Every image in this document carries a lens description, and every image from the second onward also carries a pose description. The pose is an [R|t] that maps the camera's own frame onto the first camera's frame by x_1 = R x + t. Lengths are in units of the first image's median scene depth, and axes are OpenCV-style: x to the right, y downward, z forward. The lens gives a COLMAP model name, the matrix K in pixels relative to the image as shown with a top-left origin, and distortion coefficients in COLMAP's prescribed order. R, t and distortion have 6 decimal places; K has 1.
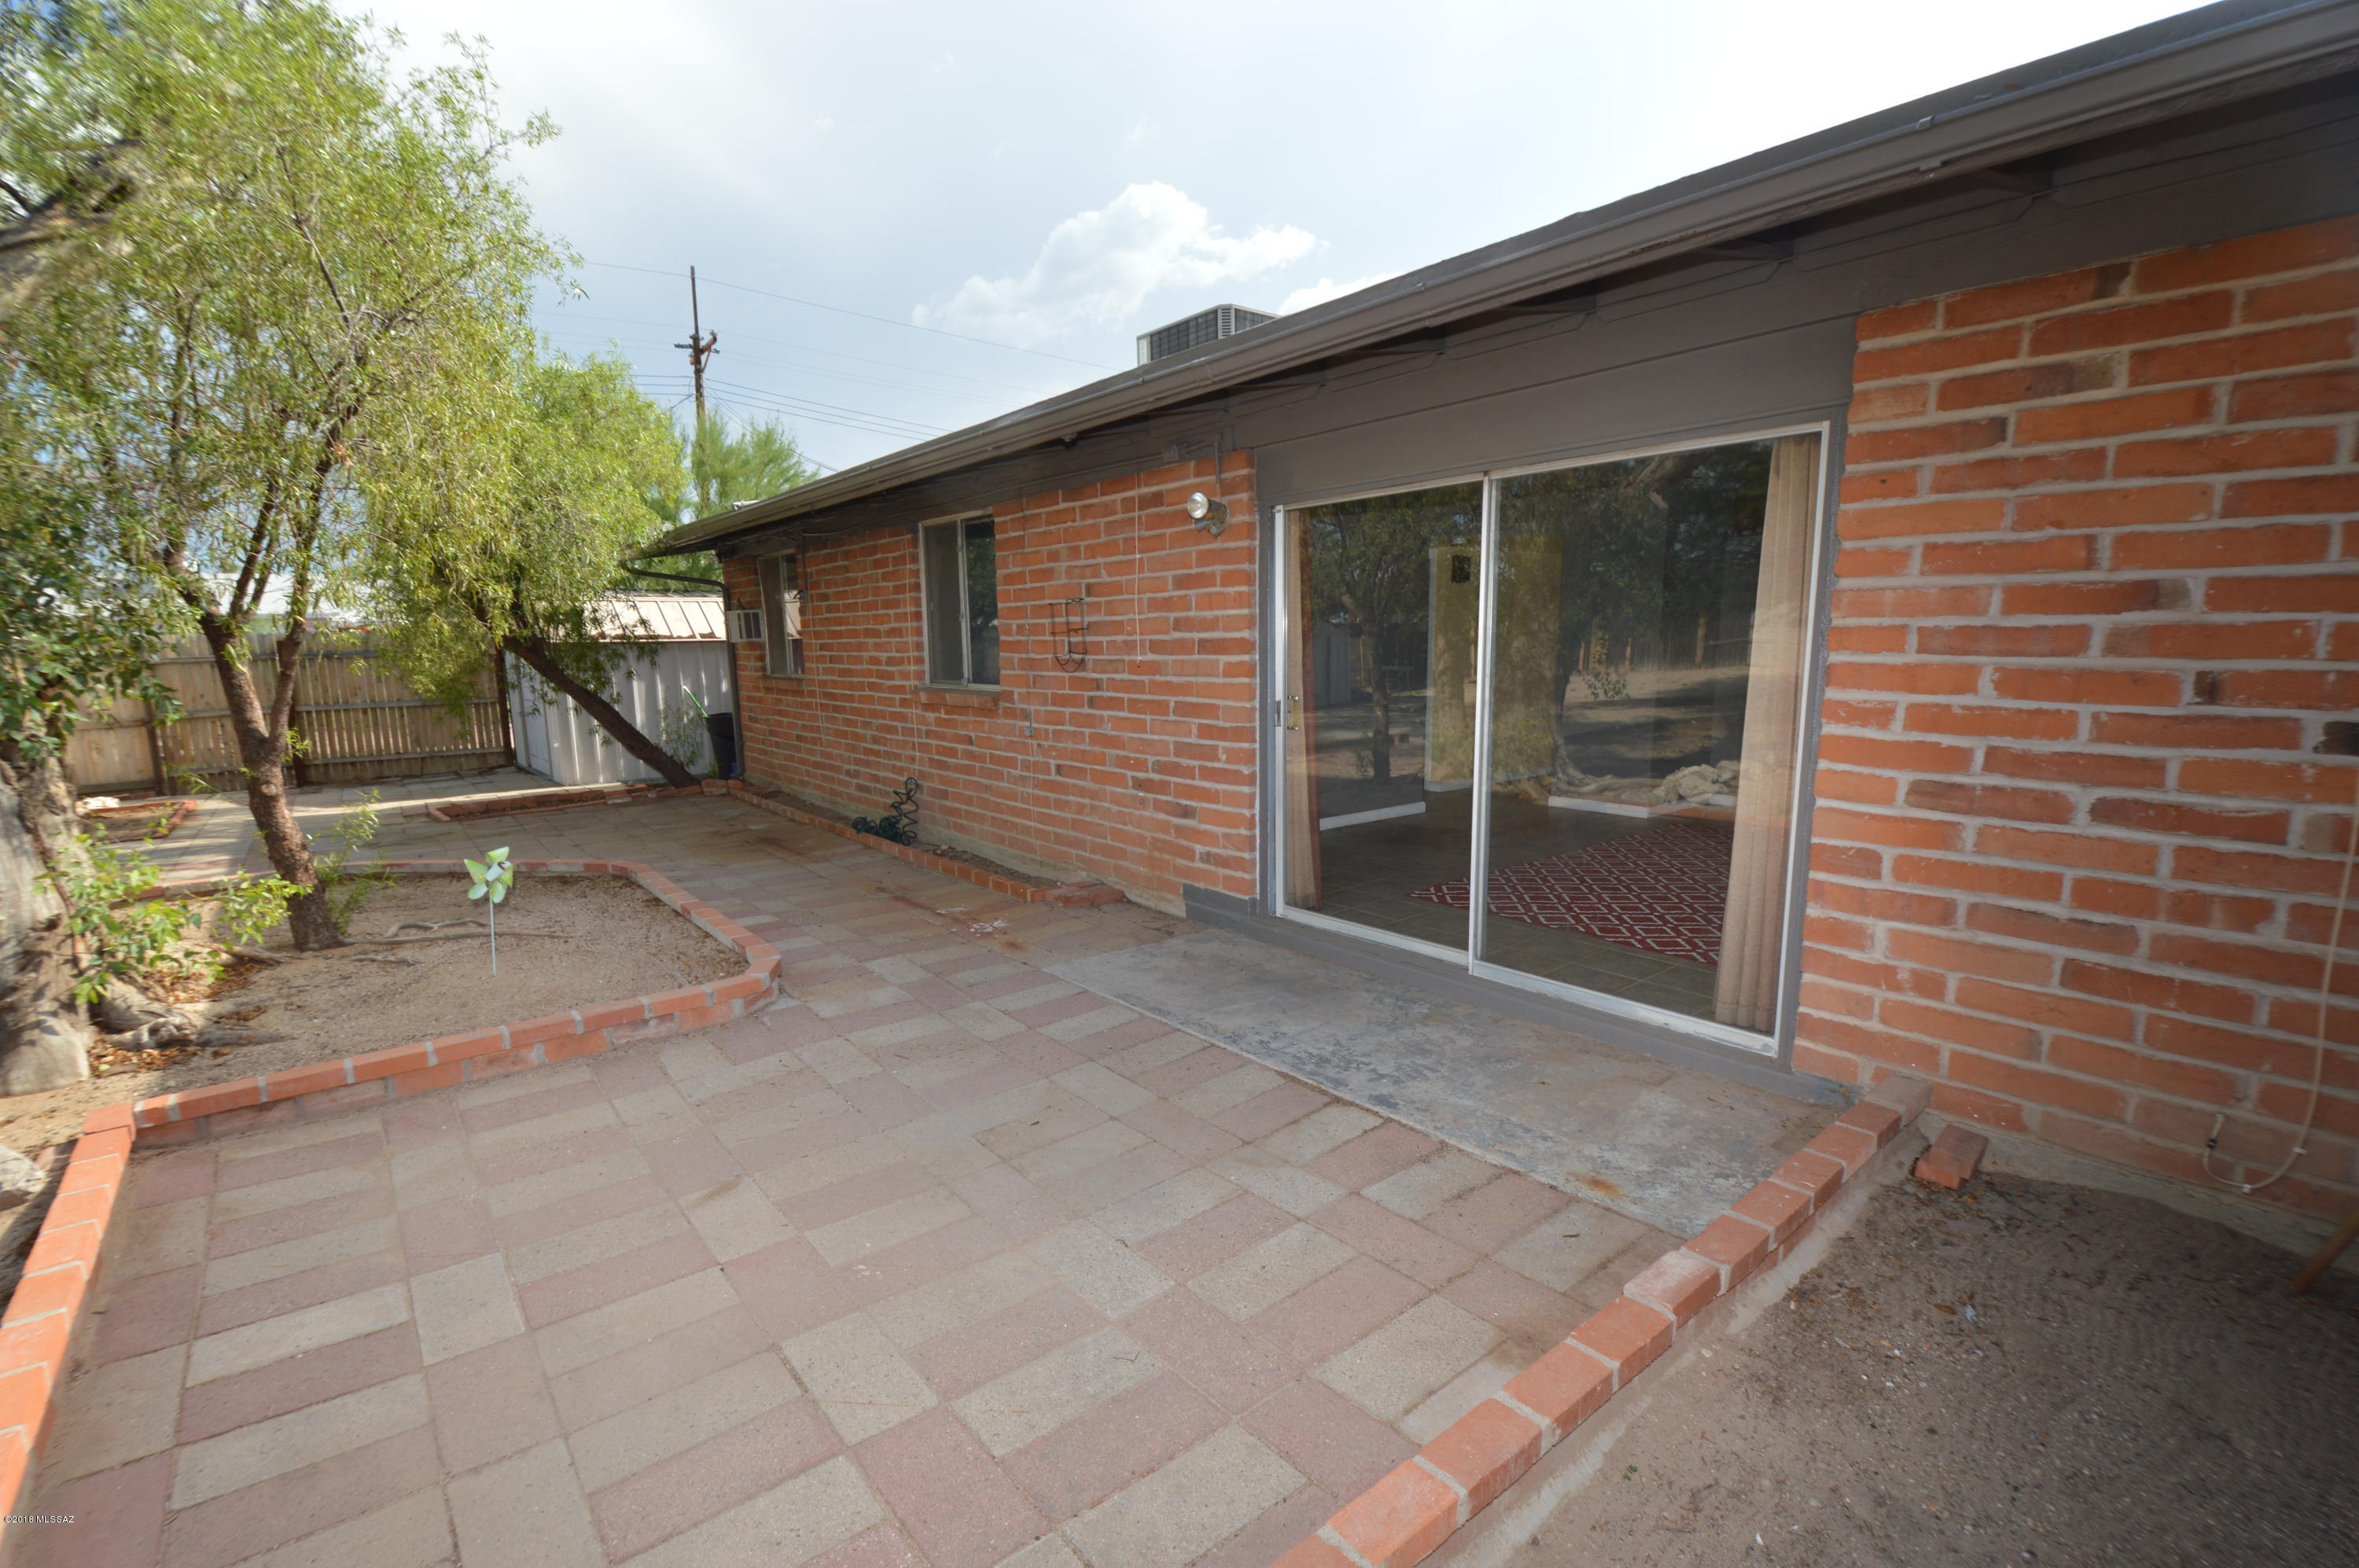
lens RADIAL K [[1043.9, 0, 1165.9], [0, 1043.9, 806.4], [0, 0, 1]] dist [0.011722, -0.017214]
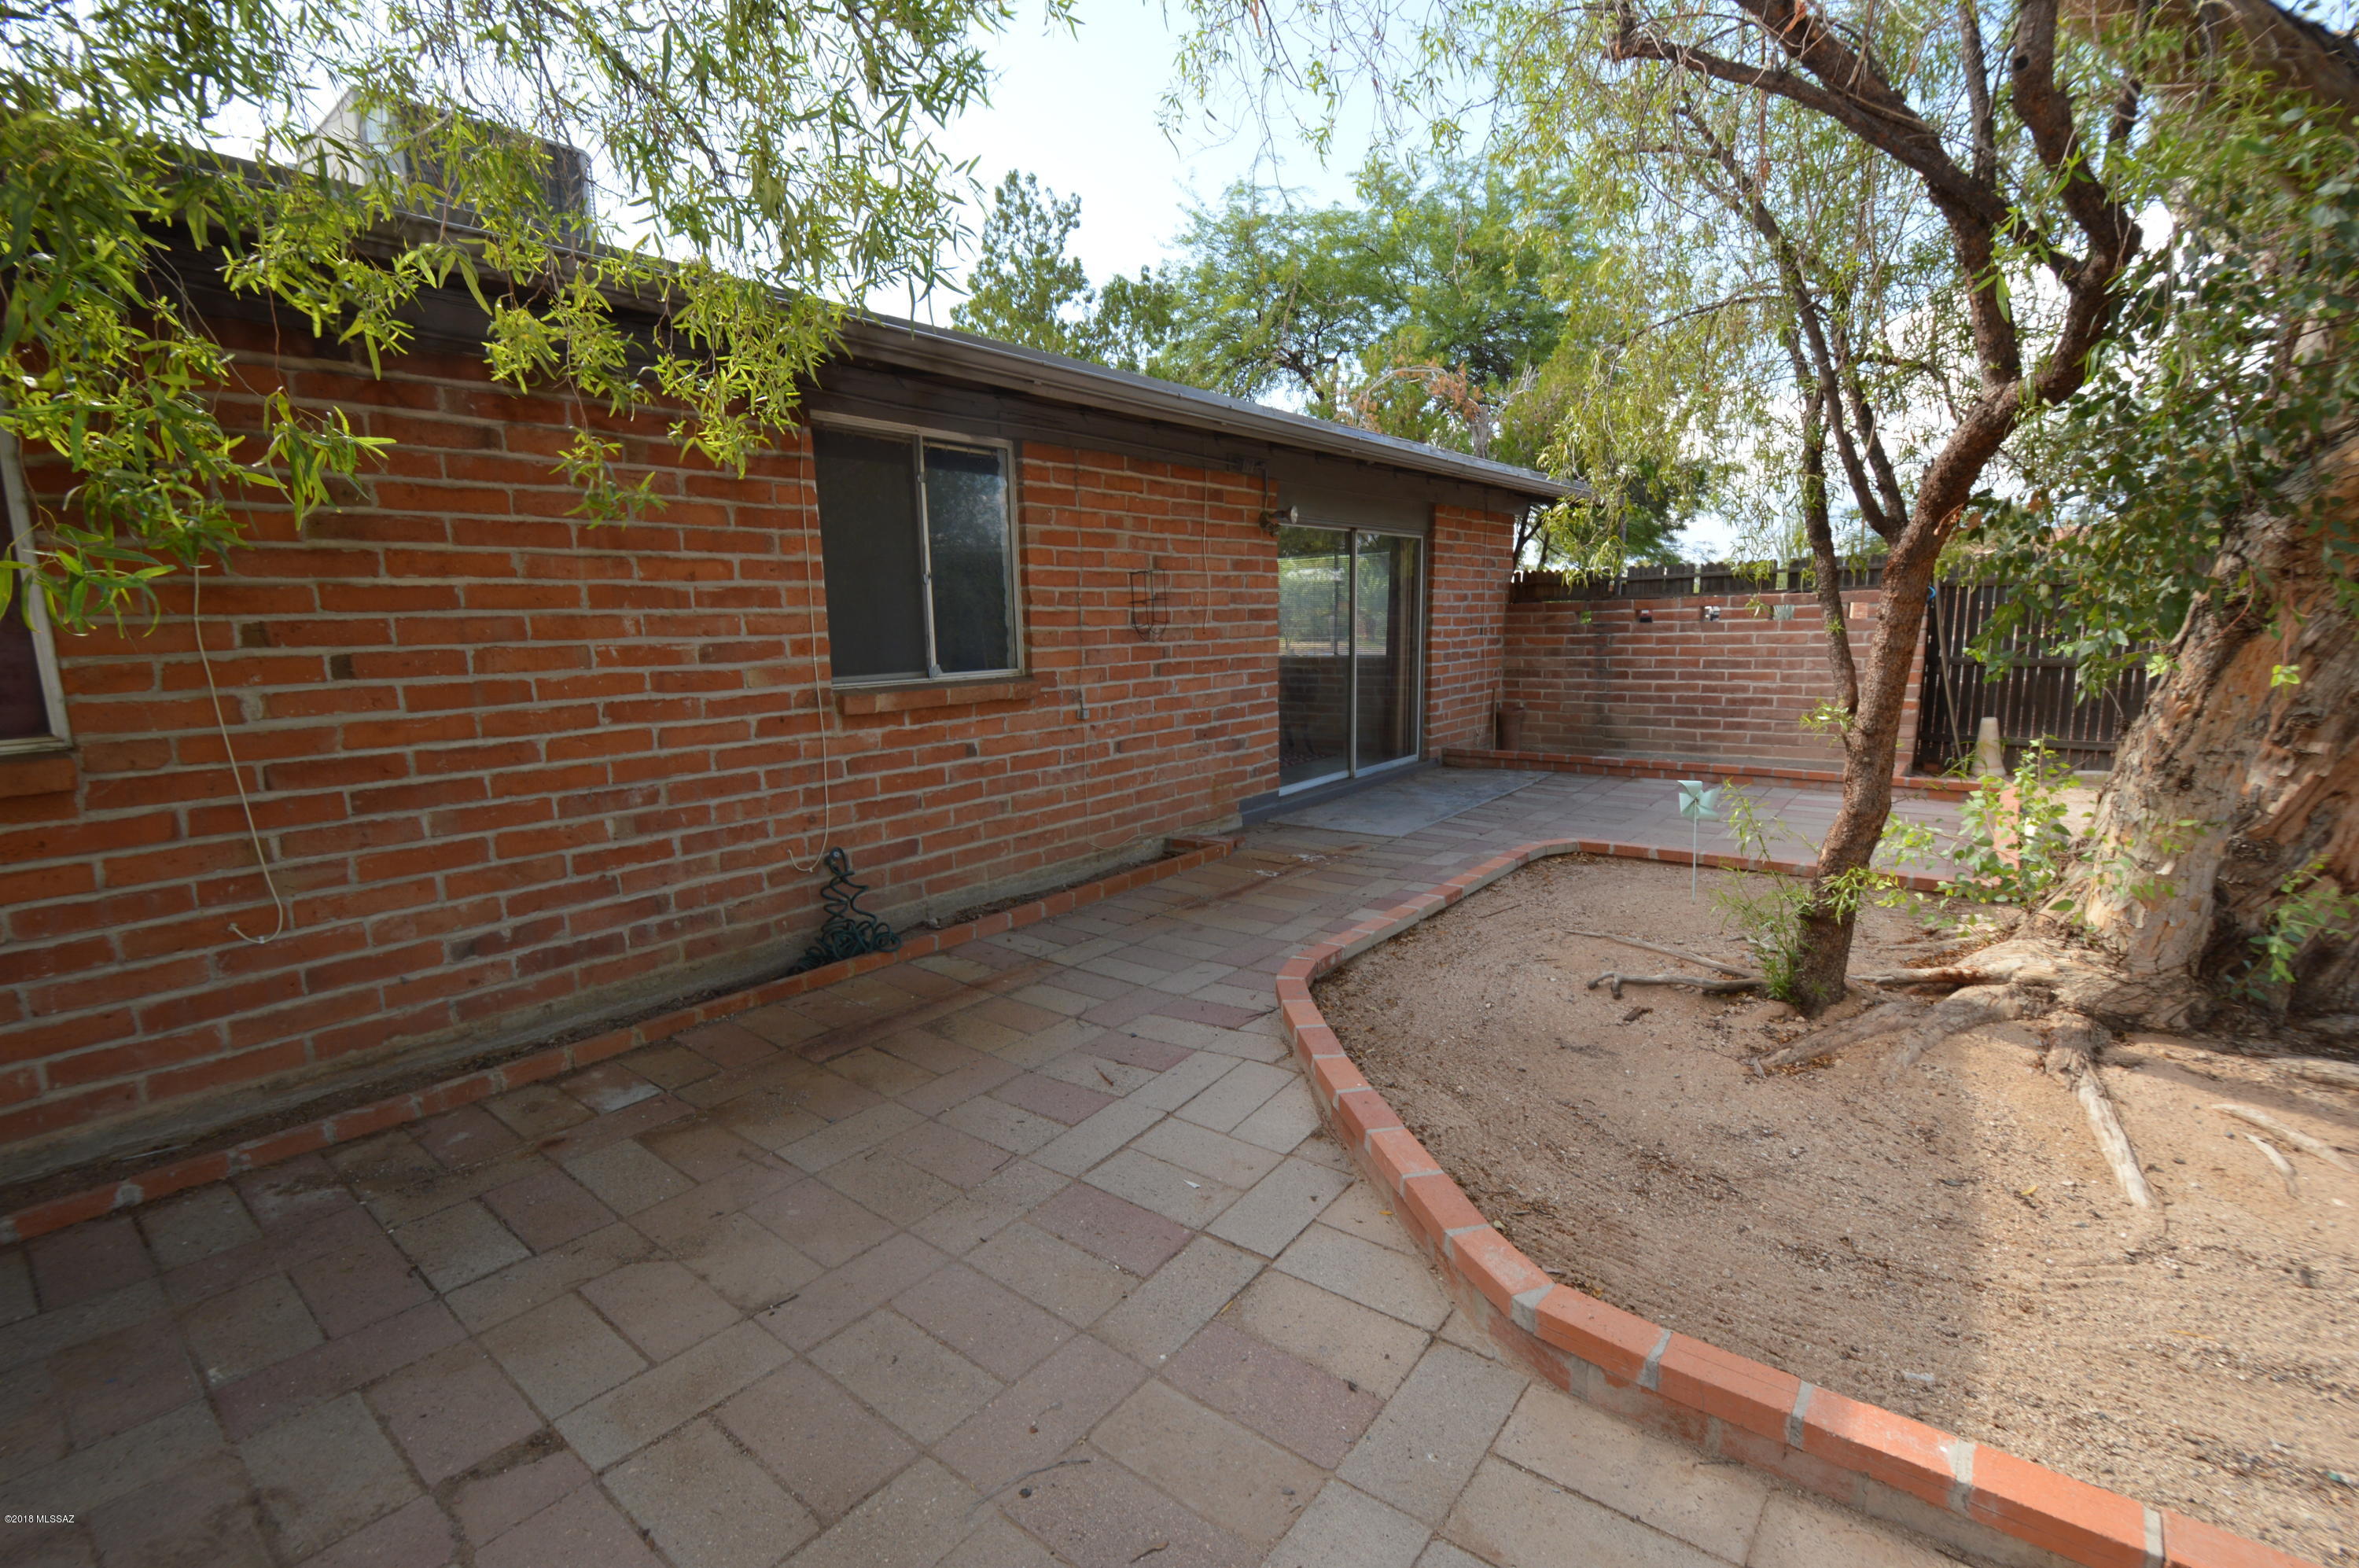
lens RADIAL K [[1043.9, 0, 1165.9], [0, 1043.9, 806.4], [0, 0, 1]] dist [0.011722, -0.017214]
pose [[-0.209735, -0.154860, 0.965417, -1.560778], [0.181129, 0.964134, 0.194004, -0.239765], [-0.960835, 0.215555, -0.174163, 1.701855]]
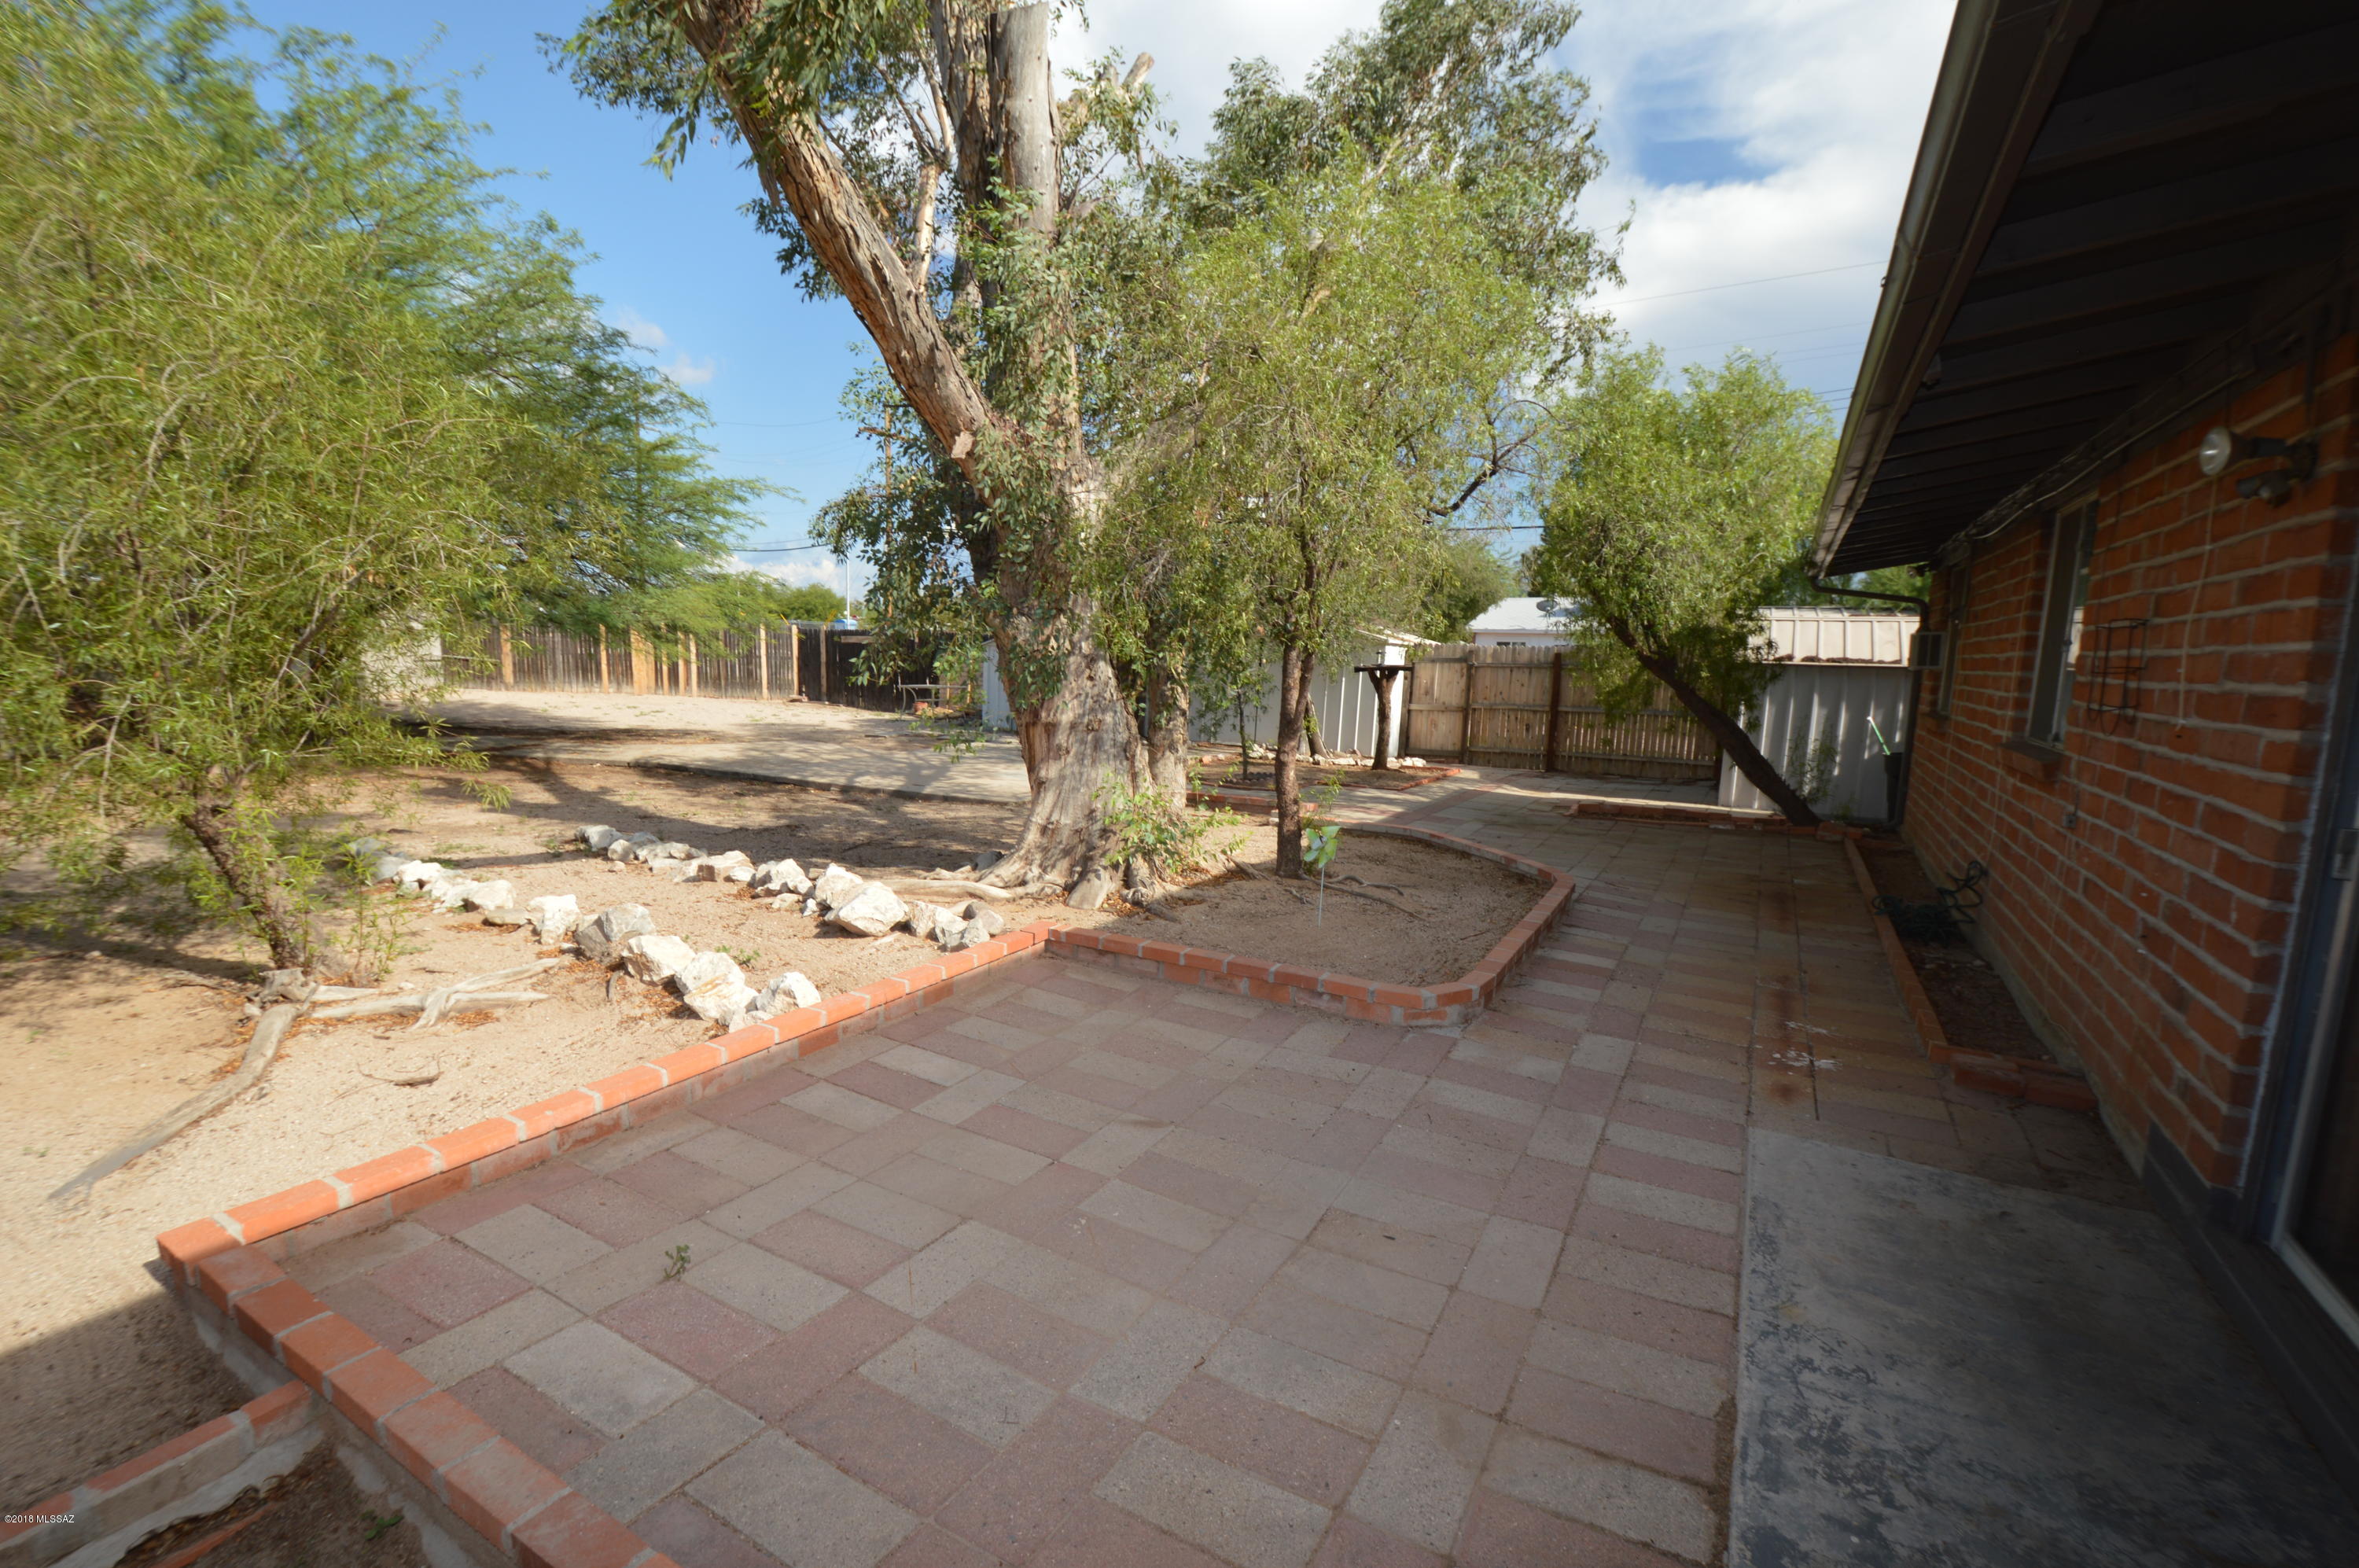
lens RADIAL K [[1043.9, 0, 1165.9], [0, 1043.9, 806.4], [0, 0, 1]] dist [0.011722, -0.017214]
pose [[0.357581, 0.162166, -0.919694, 0.407821], [-0.178024, 0.978586, 0.103333, -0.072665], [0.916757, 0.126778, 0.378793, 0.354901]]
